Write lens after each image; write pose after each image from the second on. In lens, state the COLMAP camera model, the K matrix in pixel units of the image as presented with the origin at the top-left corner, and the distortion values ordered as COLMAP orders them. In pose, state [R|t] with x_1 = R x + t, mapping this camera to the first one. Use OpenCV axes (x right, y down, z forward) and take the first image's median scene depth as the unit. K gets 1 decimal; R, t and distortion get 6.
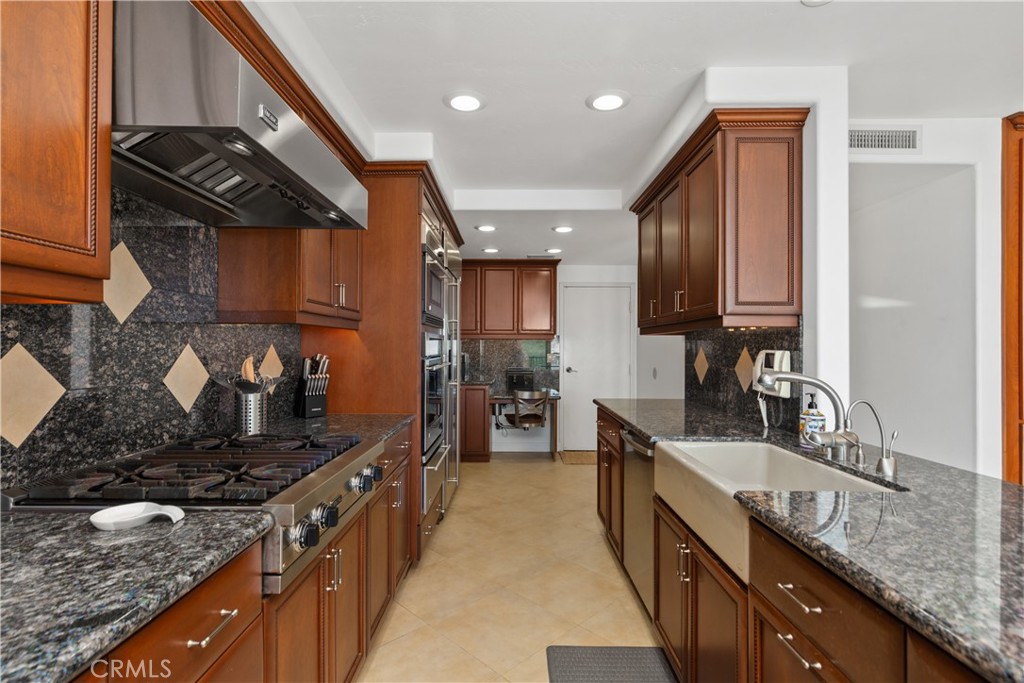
lens RADIAL K [[499.5, 0, 510.8], [0, 499.5, 344.6], [0, 0, 1]] dist [-0.000703, -0.000206]
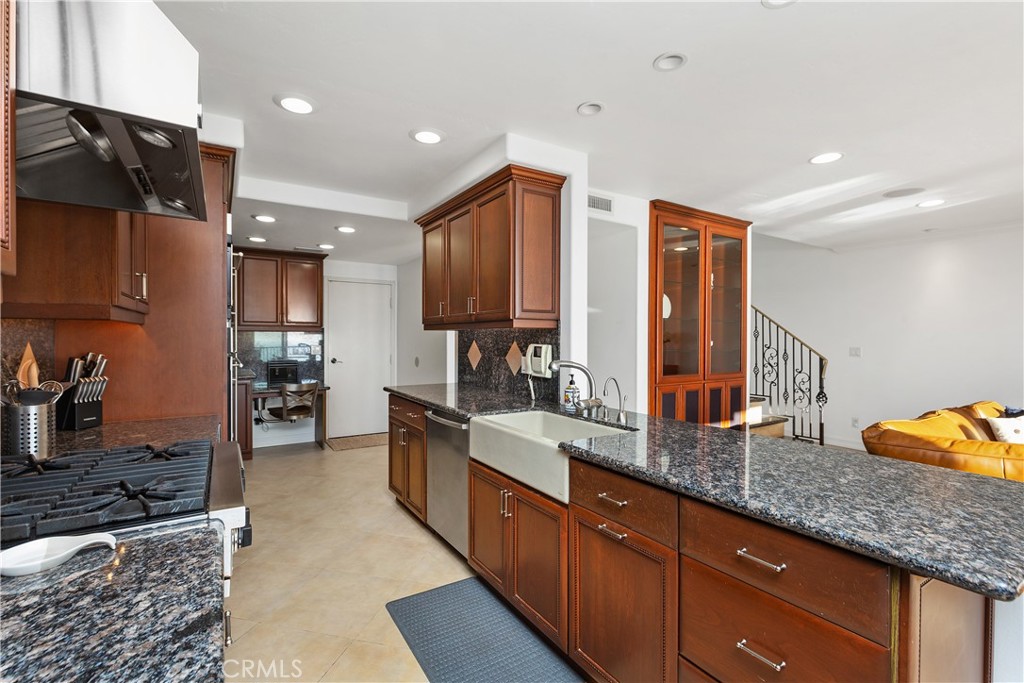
lens RADIAL K [[464.7, 0, 513.7], [0, 464.7, 340.6], [0, 0, 1]] dist [0.001816, -0.000110]
pose [[0.839667, -0.004957, 0.543080, -0.242236], [-0.003400, 0.999891, 0.014382, -0.017615], [-0.543091, -0.013923, 0.839558, -0.048508]]
